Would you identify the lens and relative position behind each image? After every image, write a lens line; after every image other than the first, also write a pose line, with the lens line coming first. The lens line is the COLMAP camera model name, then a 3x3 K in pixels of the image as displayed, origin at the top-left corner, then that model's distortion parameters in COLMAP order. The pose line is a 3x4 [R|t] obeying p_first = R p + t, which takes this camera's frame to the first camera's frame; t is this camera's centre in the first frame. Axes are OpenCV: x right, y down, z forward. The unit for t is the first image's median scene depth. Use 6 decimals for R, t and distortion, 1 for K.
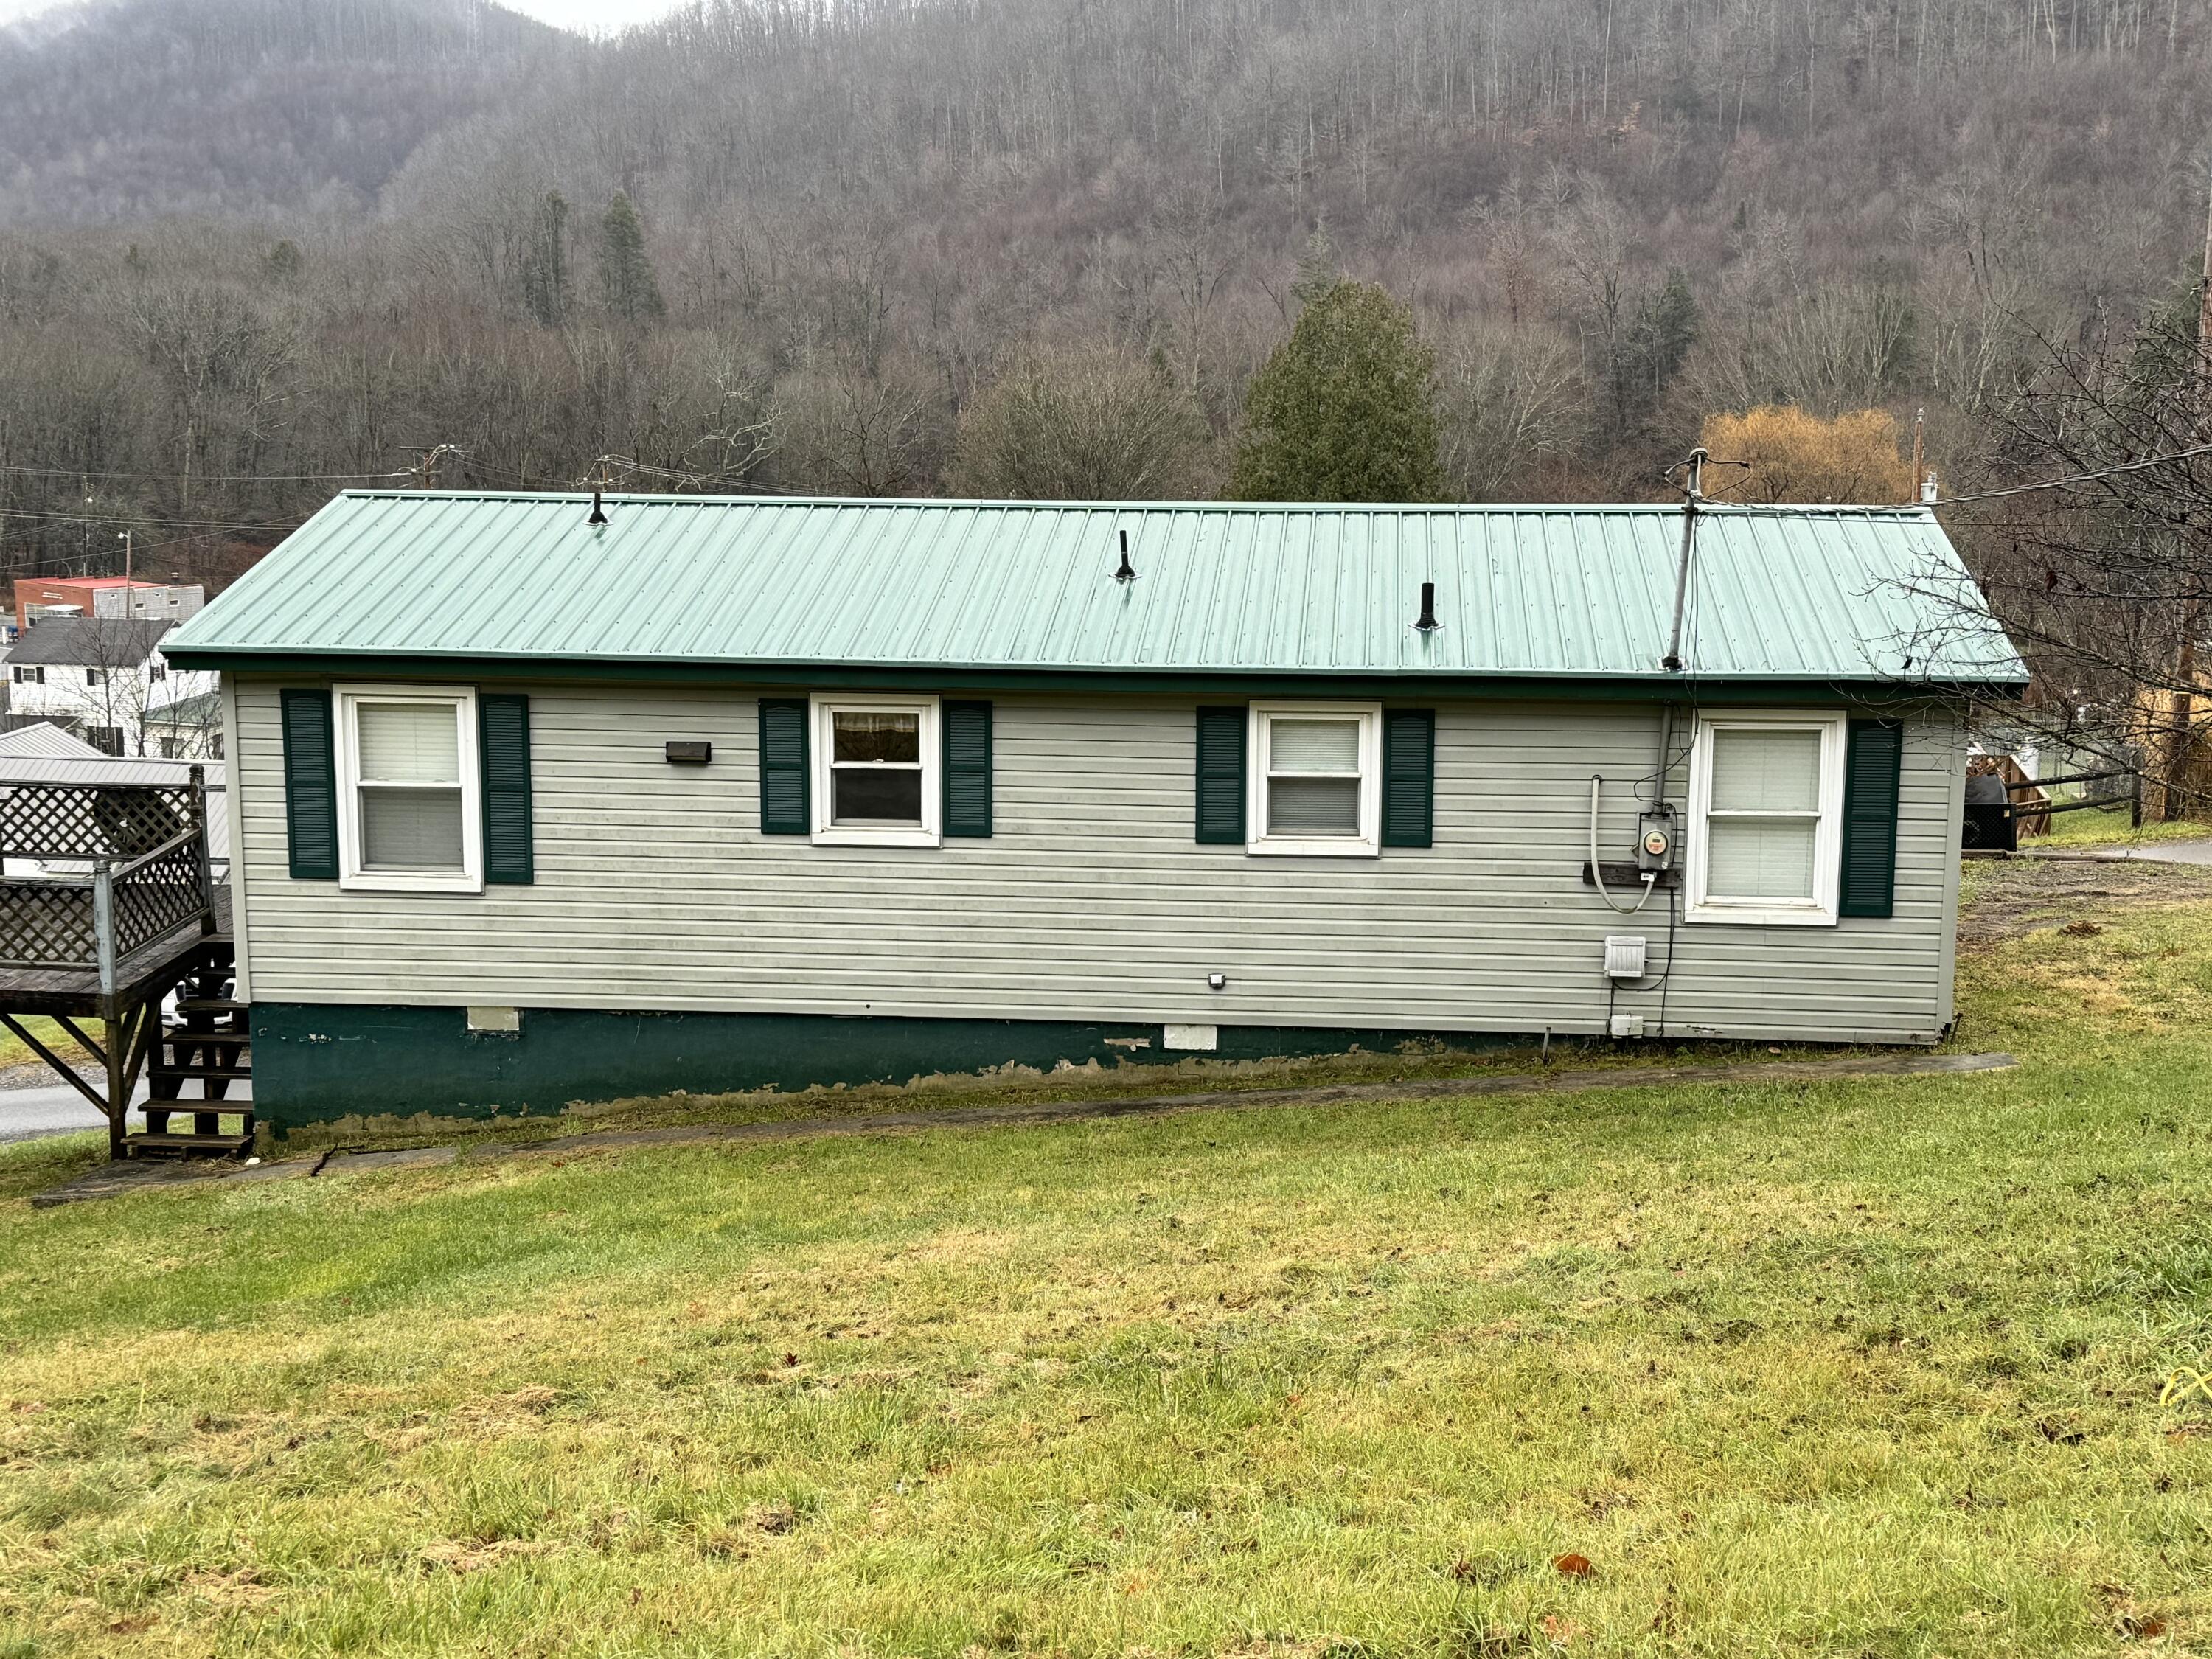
lens RADIAL K [[2944.1, 0, 1106.0], [0, 2944.1, 829.5], [0, 0, 1]] dist [0.281279, -0.575308]
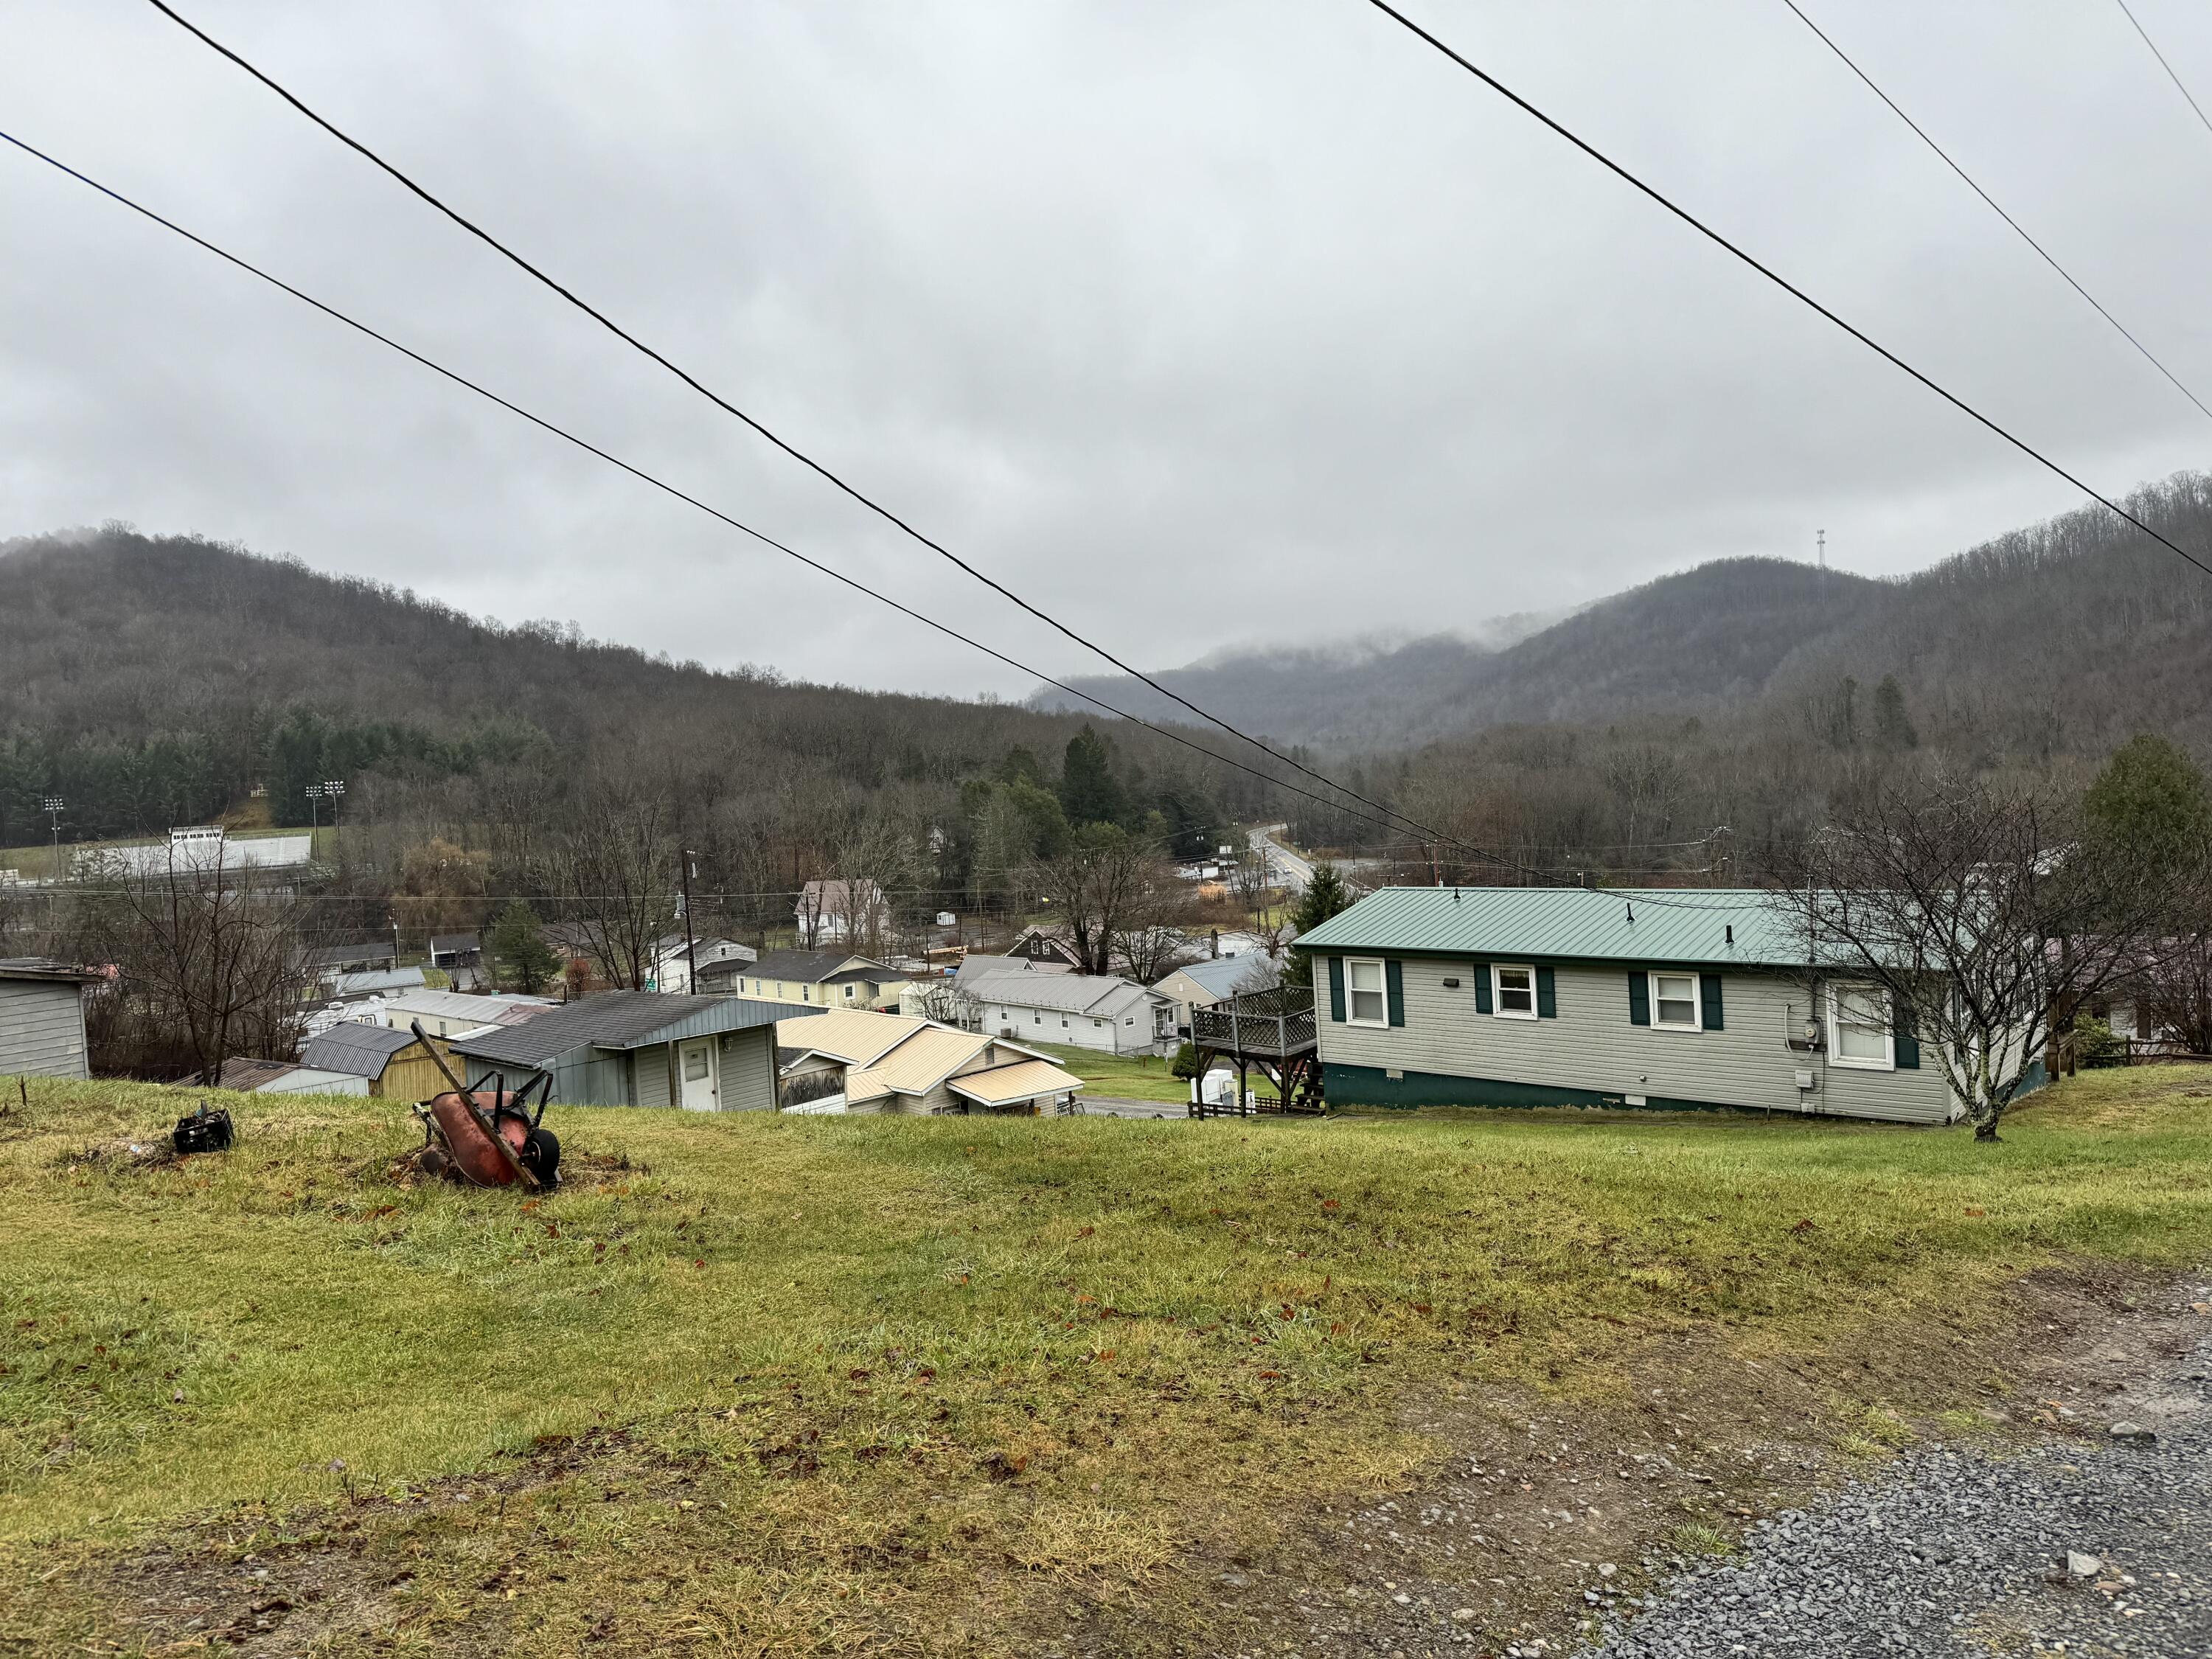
lens RADIAL K [[1688.0, 0, 1106.0], [0, 1688.0, 829.5], [0, 0, 1]] dist [0.295350, -0.582585]
pose [[0.796394, -0.027928, -0.604134, 0.584977], [-0.041631, 0.994032, -0.100831, 0.007212], [0.603344, 0.105452, 0.790478, -0.507895]]
